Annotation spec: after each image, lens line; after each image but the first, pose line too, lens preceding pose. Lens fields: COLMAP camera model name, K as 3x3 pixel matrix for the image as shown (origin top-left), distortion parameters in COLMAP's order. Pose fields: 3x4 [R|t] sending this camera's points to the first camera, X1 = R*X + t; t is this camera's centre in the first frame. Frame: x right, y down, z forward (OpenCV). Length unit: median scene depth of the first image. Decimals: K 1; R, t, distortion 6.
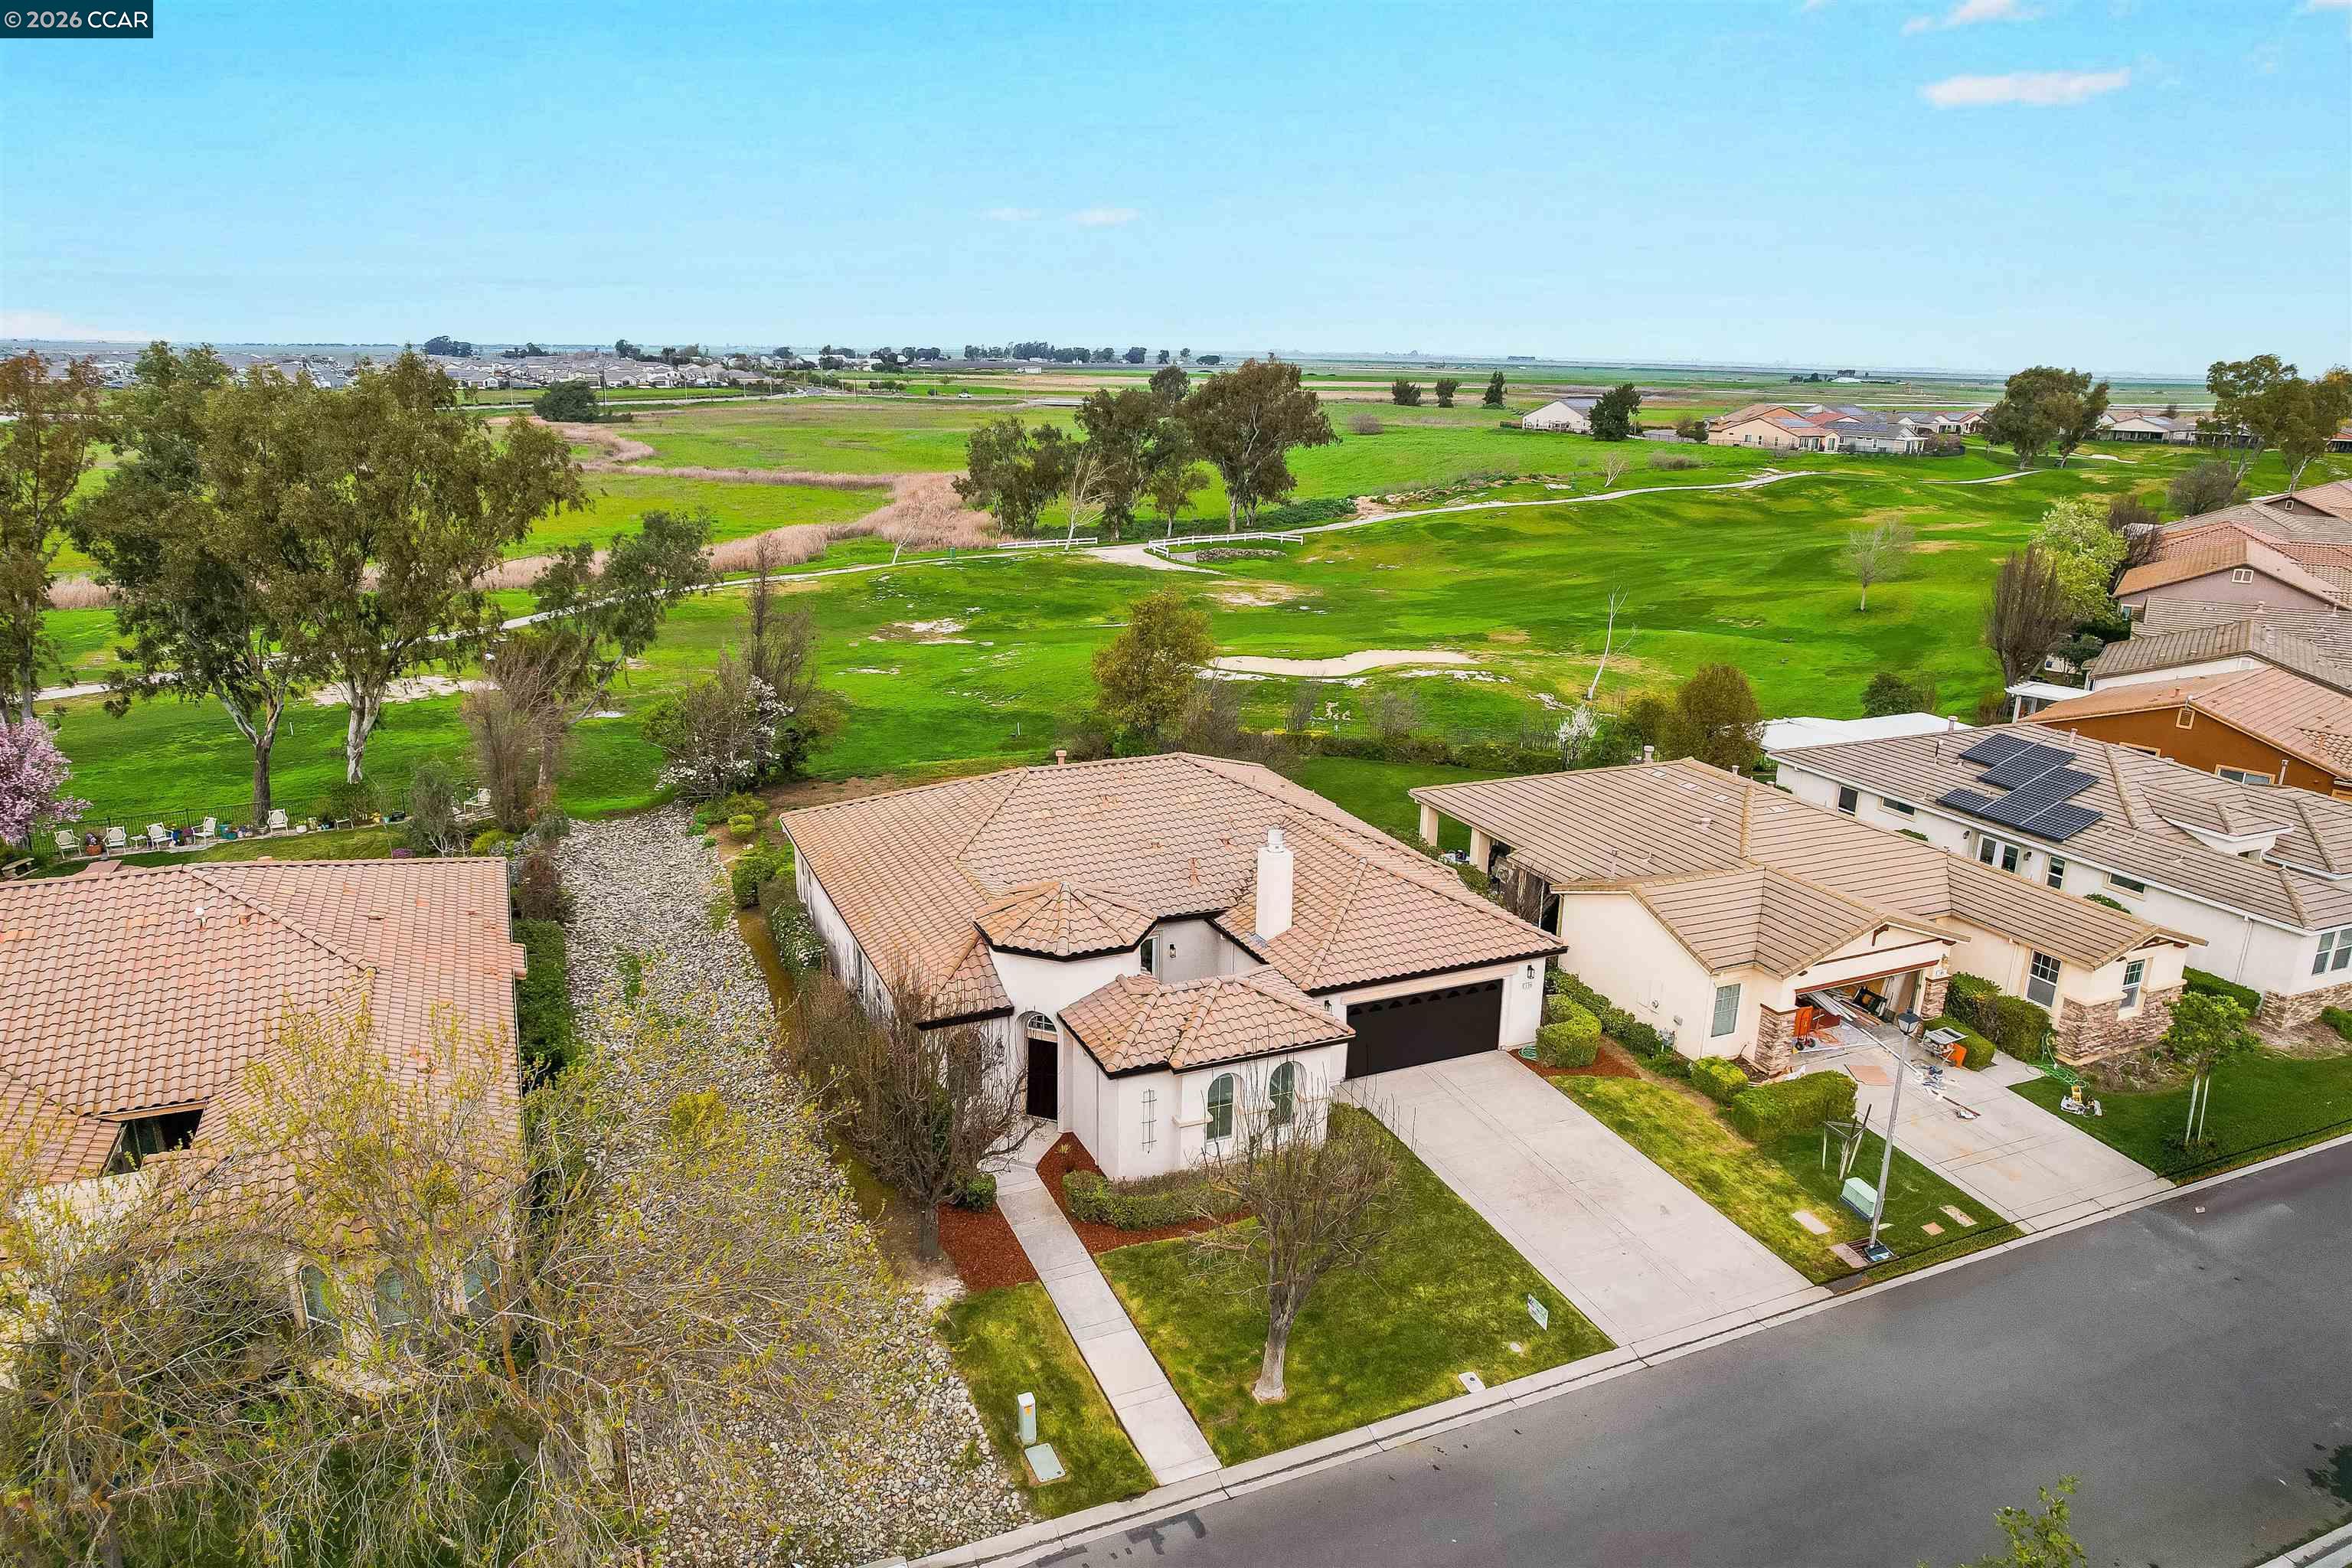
lens RADIAL K [[1544.1, 0, 1169.9], [0, 1544.1, 789.8], [0, 0, 1]] dist [-0.073663, 0.064059]
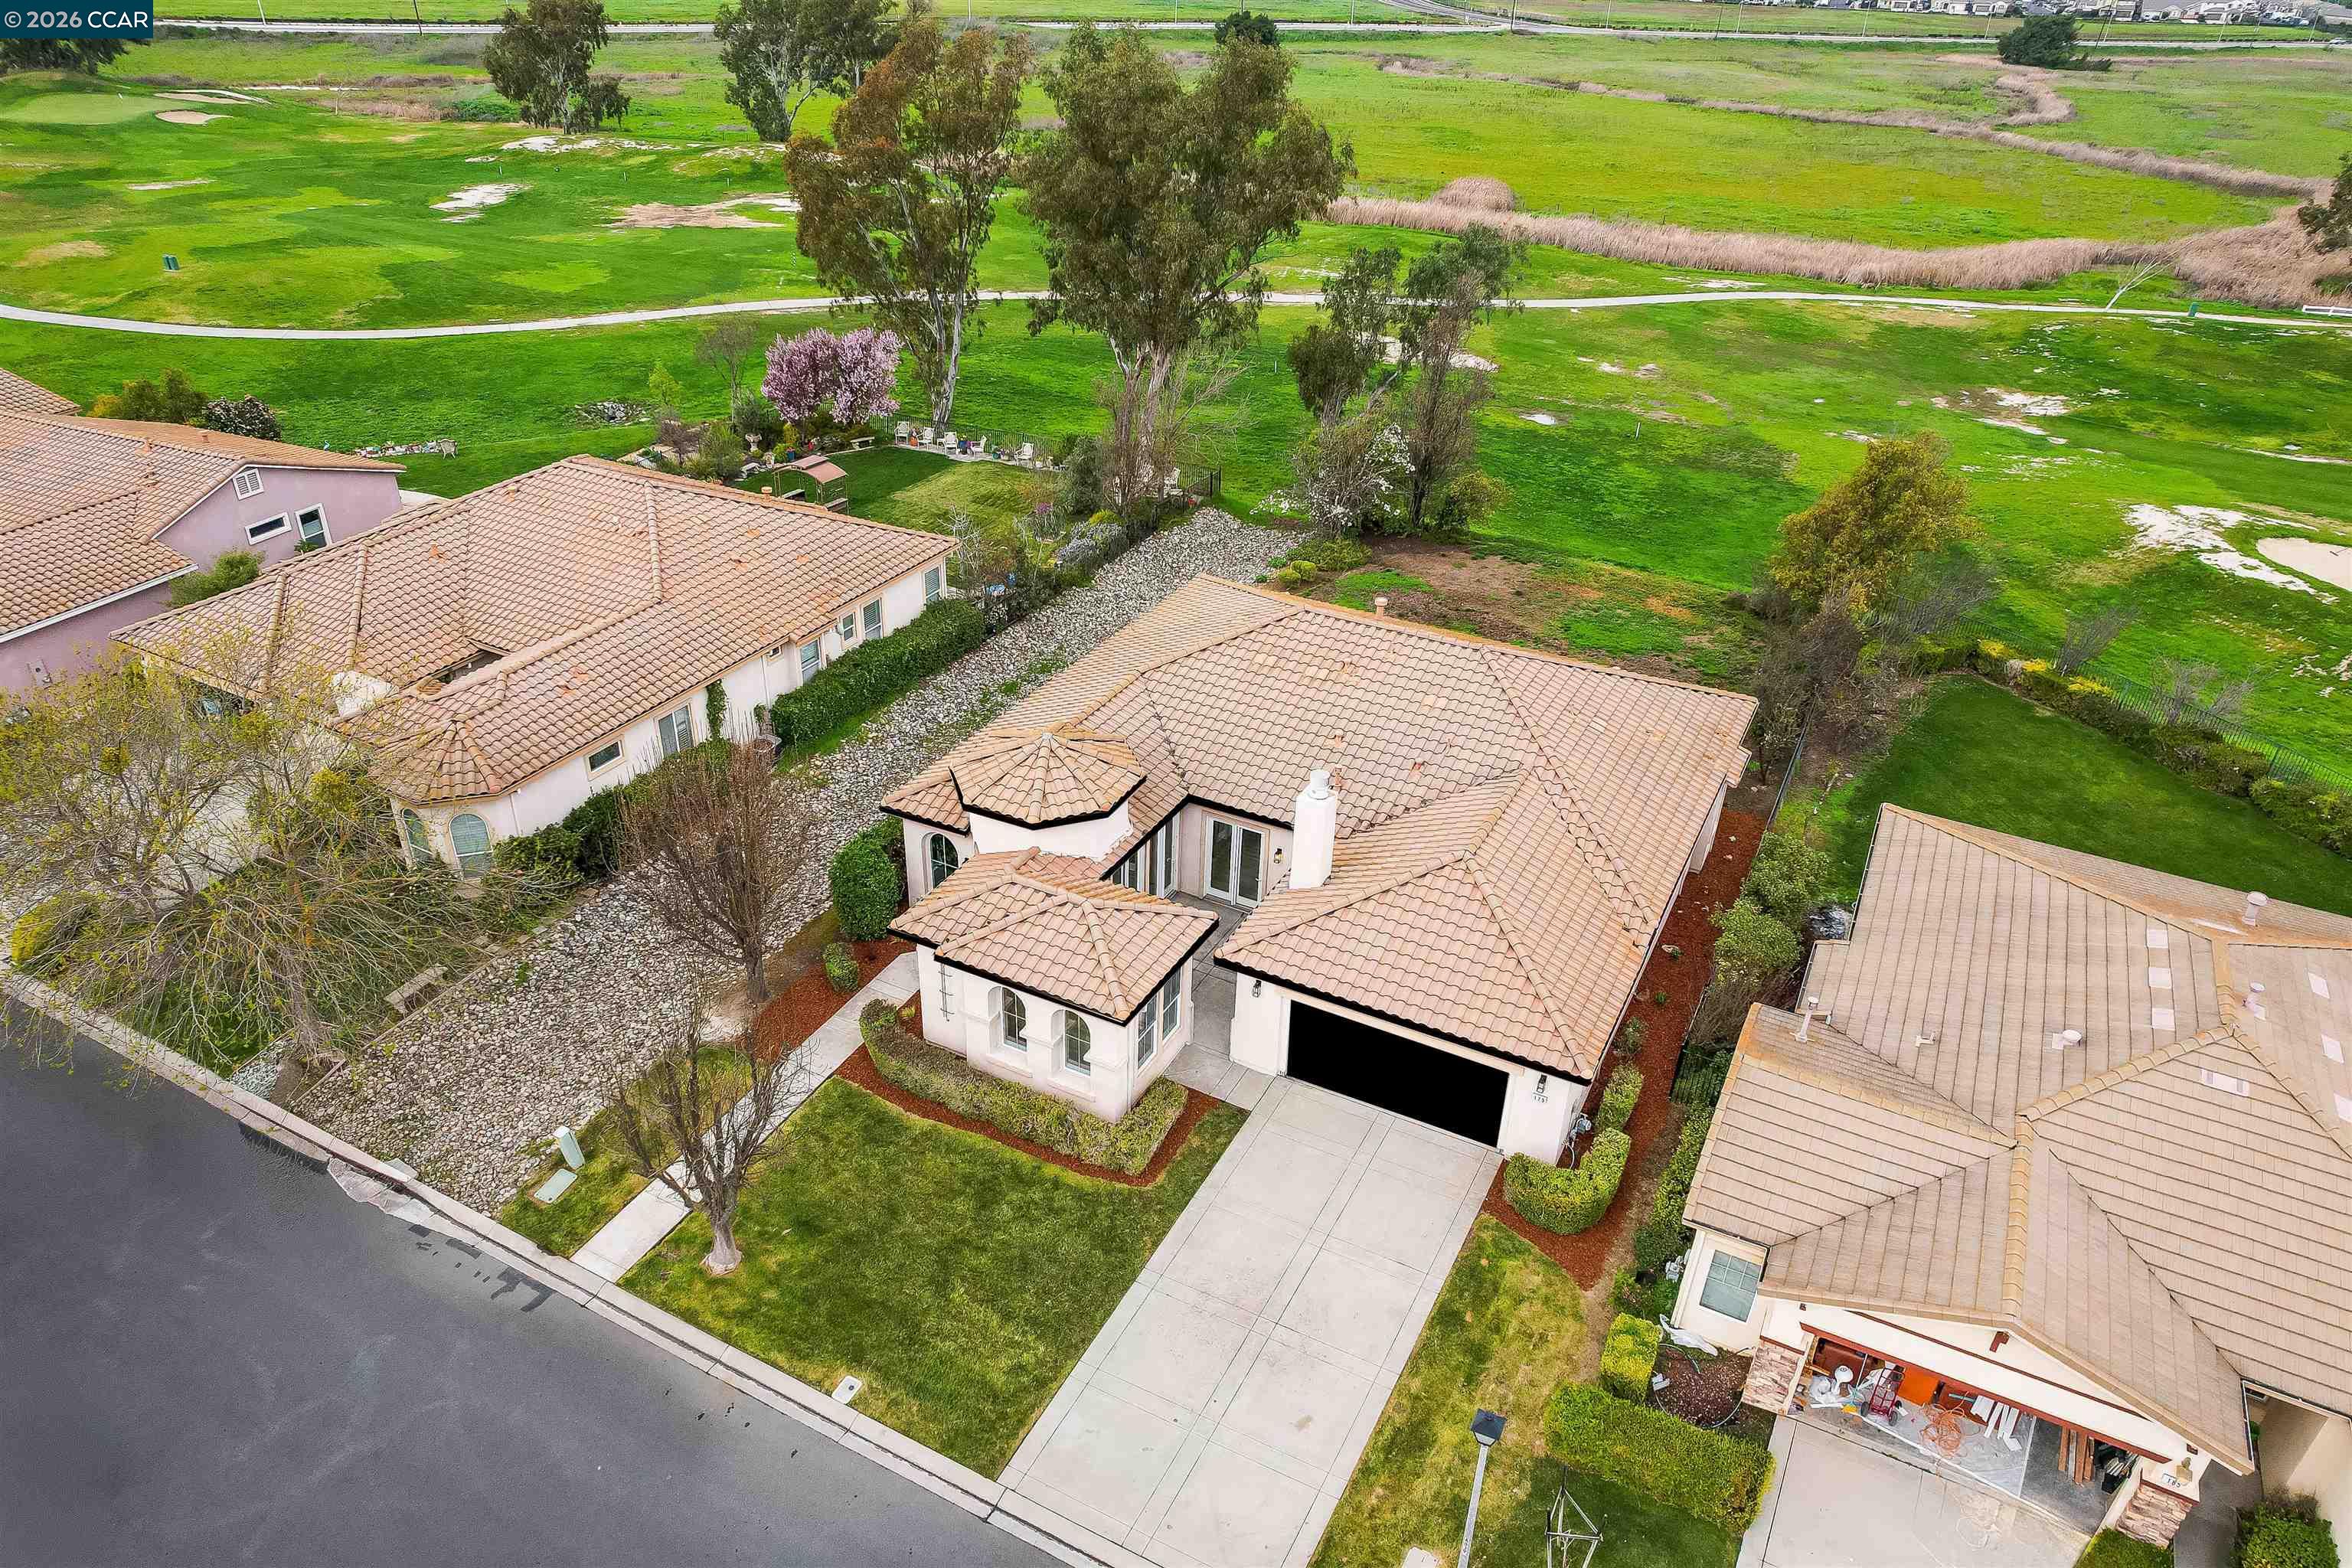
lens RADIAL K [[1544.1, 0, 1169.9], [0, 1544.1, 789.8], [0, 0, 1]] dist [-0.073663, 0.064059]
pose [[0.616377, 0.391176, -0.683418, 0.358025], [-0.230612, 0.919506, 0.318319, -0.127649], [0.752926, -0.038600, 0.656973, 0.243423]]
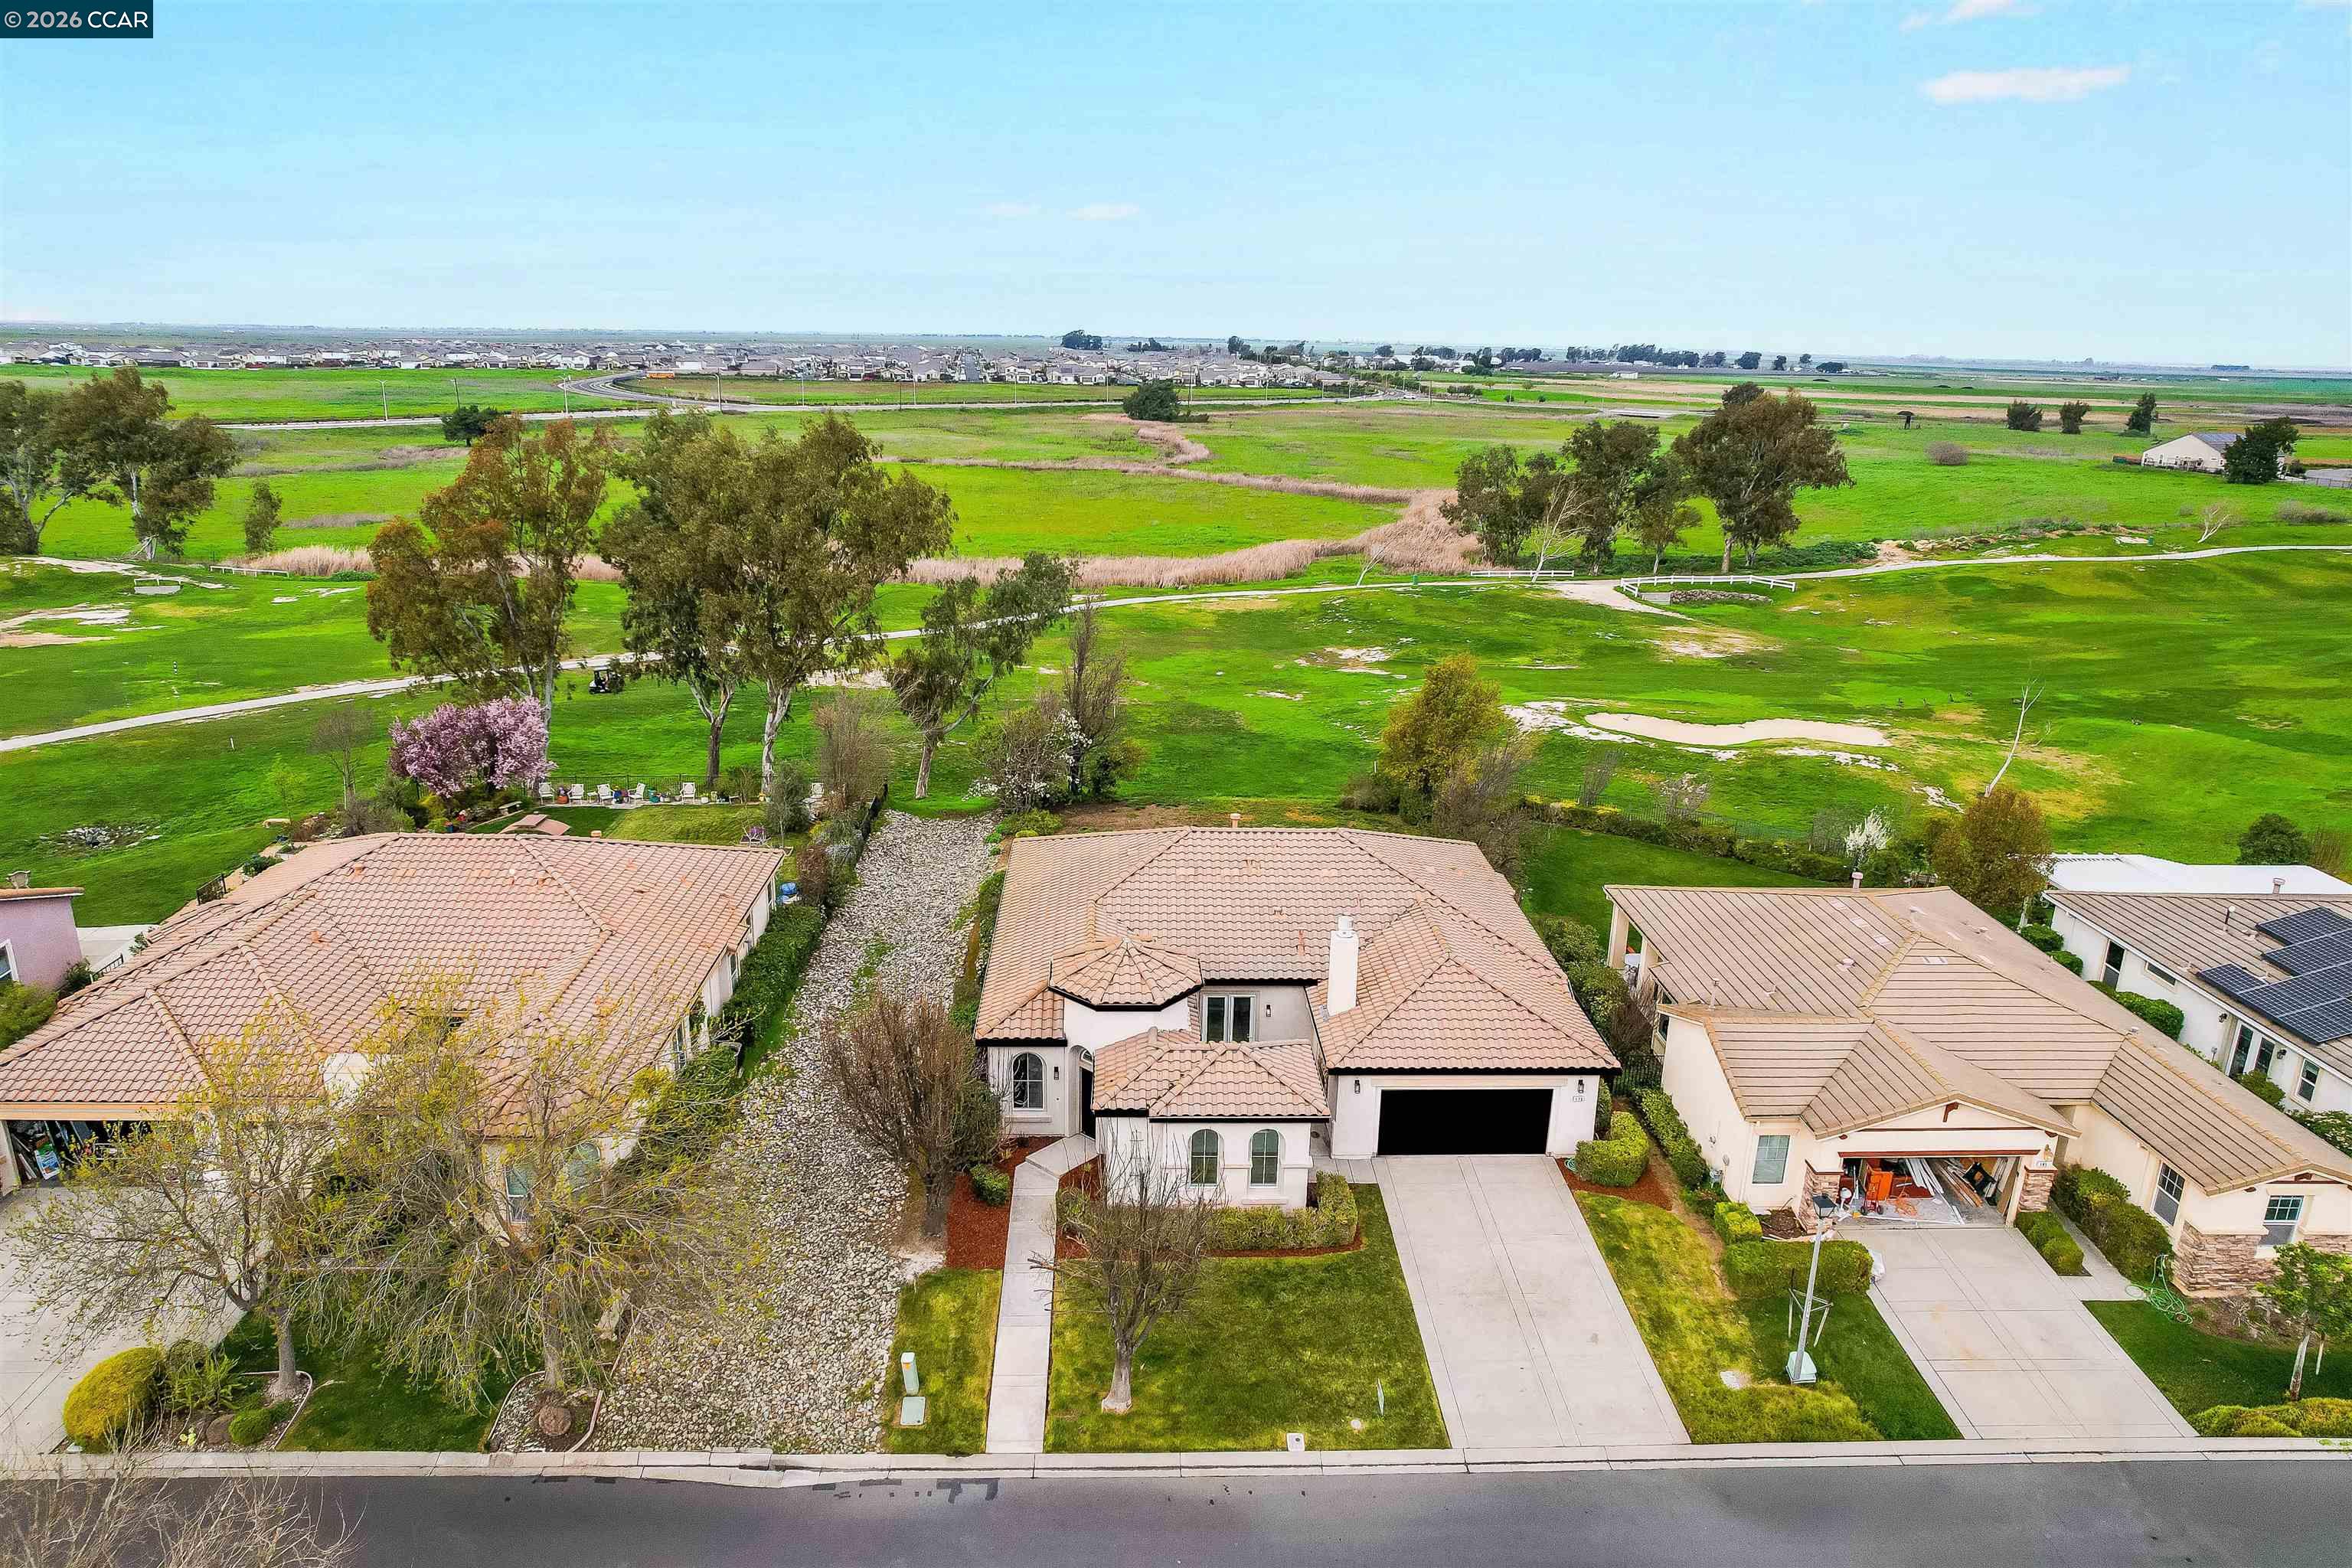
lens RADIAL K [[1544.1, 0, 1169.9], [0, 1544.1, 789.8], [0, 0, 1]] dist [-0.073663, 0.064059]
pose [[0.928269, 0.108512, -0.355726, 0.202394], [-0.107599, 0.993942, 0.022417, -0.045443], [0.356003, 0.017467, 0.934321, -0.038700]]
